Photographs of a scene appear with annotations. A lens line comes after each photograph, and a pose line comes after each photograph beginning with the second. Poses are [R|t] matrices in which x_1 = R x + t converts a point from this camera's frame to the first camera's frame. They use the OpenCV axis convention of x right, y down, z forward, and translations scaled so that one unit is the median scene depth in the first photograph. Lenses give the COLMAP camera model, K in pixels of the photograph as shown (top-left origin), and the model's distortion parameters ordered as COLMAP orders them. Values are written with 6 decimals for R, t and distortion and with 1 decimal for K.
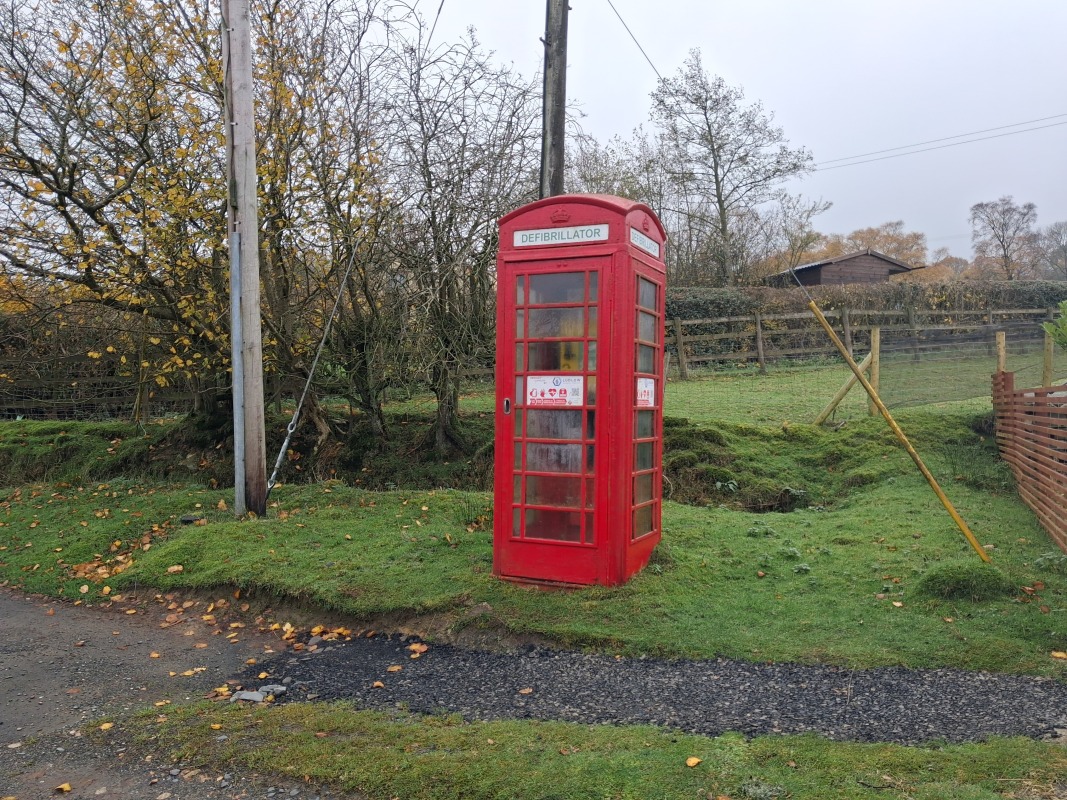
lens RADIAL K [[835.6, 0, 559.9], [0, 835.6, 397.5], [0, 0, 1]] dist [0.029604, -0.008938]
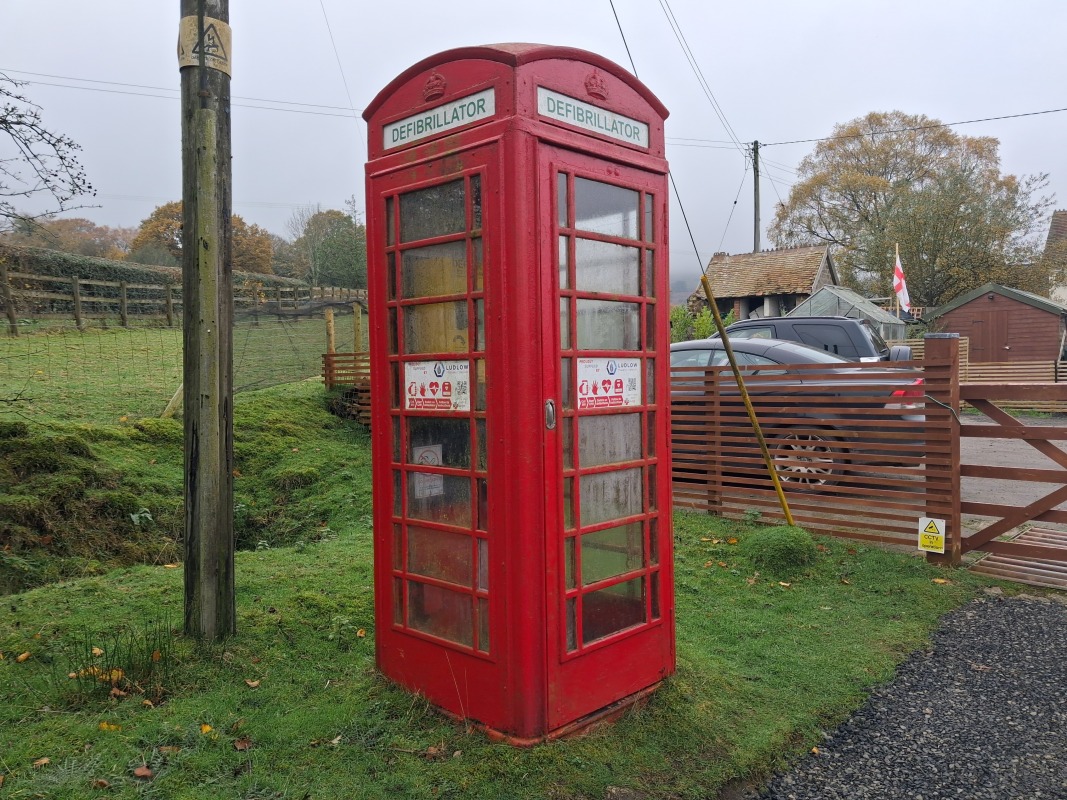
lens RADIAL K [[835.6, 0, 559.9], [0, 835.6, 397.5], [0, 0, 1]] dist [0.029604, -0.008938]
pose [[0.325576, -0.040970, 0.944628, -0.468720], [0.013377, 0.999160, 0.038725, -0.017285], [-0.945421, 0.000028, 0.325850, 0.677930]]
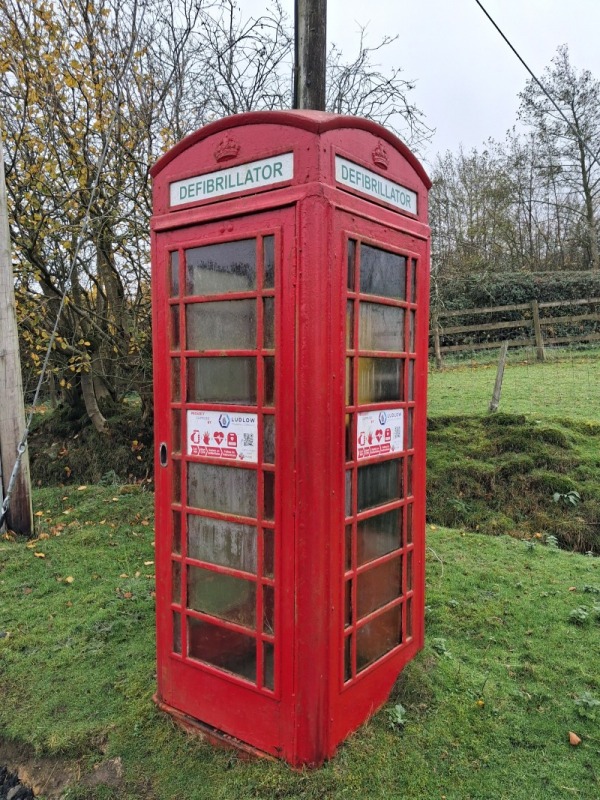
lens RADIAL K [[639.4, 0, 311.3], [0, 639.4, 403.5], [0, 0, 1]] dist [-0.055733, 0.078347]
pose [[0.973304, 0.000885, -0.229517, 0.135127], [0.012641, 0.998268, 0.057455, -0.047012], [0.229170, -0.058822, 0.971607, 0.449683]]
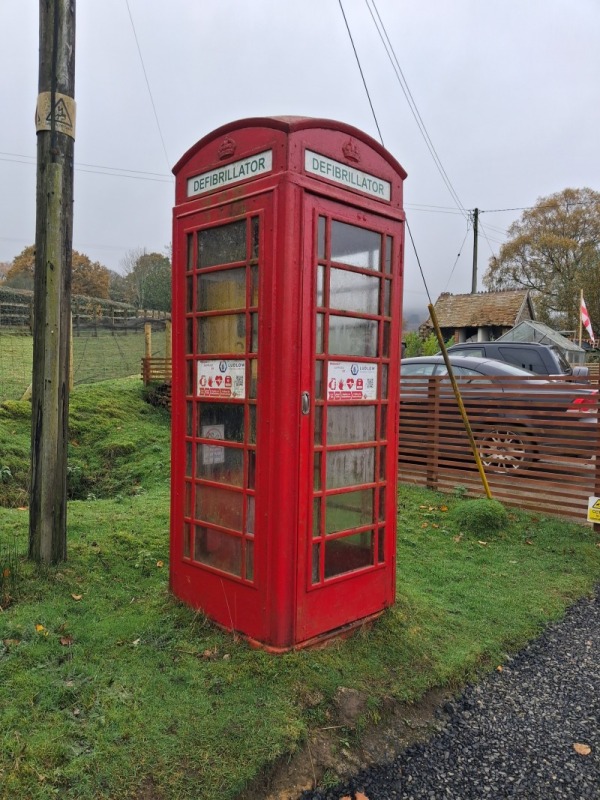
lens RADIAL K [[626.5, 0, 298.5], [0, 626.5, 412.4], [0, 0, 1]] dist [0.029604, -0.008938]
pose [[0.358888, -0.048346, 0.932128, -0.458815], [-0.022159, 0.997935, 0.060290, -0.010754], [-0.933118, -0.042293, 0.357075, 0.676696]]
